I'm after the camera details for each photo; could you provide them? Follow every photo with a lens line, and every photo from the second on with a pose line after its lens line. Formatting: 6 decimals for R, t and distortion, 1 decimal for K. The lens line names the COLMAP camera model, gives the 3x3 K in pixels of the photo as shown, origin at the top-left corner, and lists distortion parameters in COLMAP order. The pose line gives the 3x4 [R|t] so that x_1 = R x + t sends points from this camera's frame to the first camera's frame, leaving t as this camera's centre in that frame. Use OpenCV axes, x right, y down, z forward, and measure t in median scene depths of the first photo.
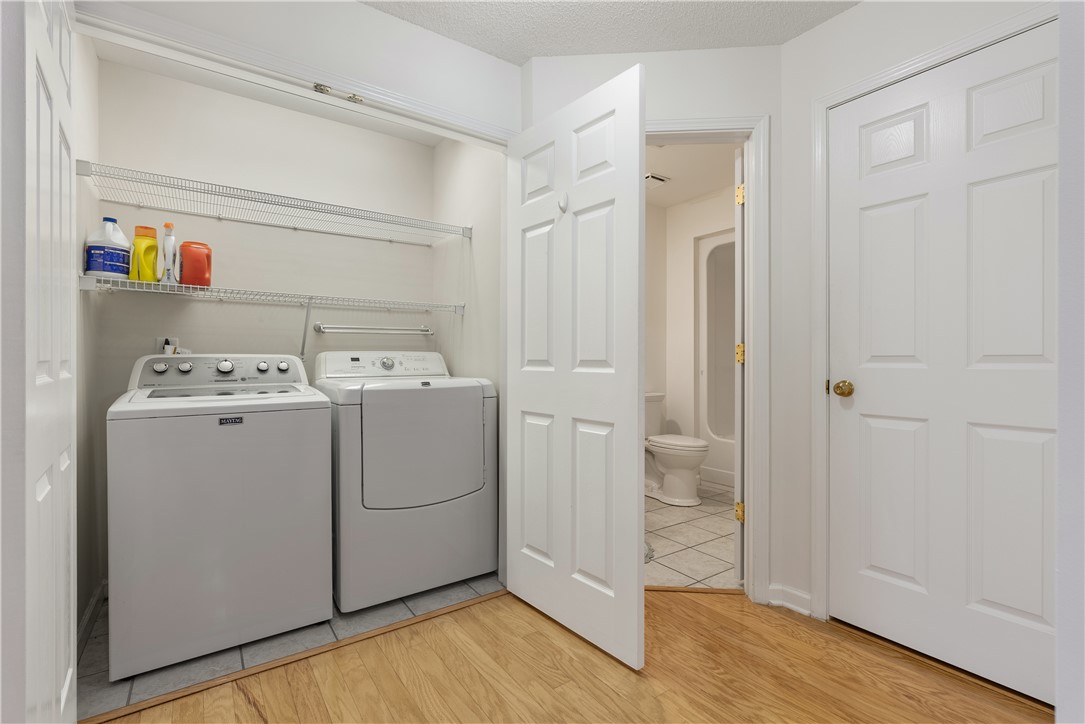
lens RADIAL K [[495.1, 0, 544.1], [0, 495.1, 360.2], [0, 0, 1]] dist [-0.005286, 0.001410]
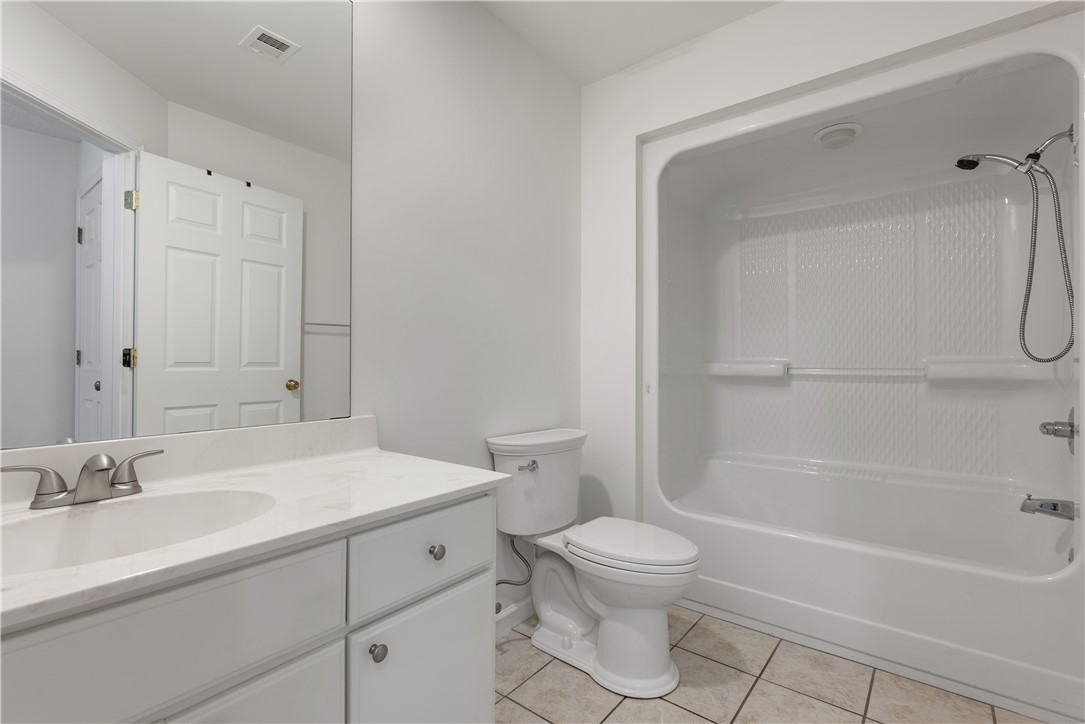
lens RADIAL K [[495.1, 0, 544.1], [0, 495.1, 360.2], [0, 0, 1]] dist [-0.005286, 0.001410]
pose [[0.958329, 0.002670, 0.285655, 0.056406], [-0.000138, 0.999961, -0.008884, -0.001499], [-0.285667, 0.008474, 0.958291, 0.523369]]
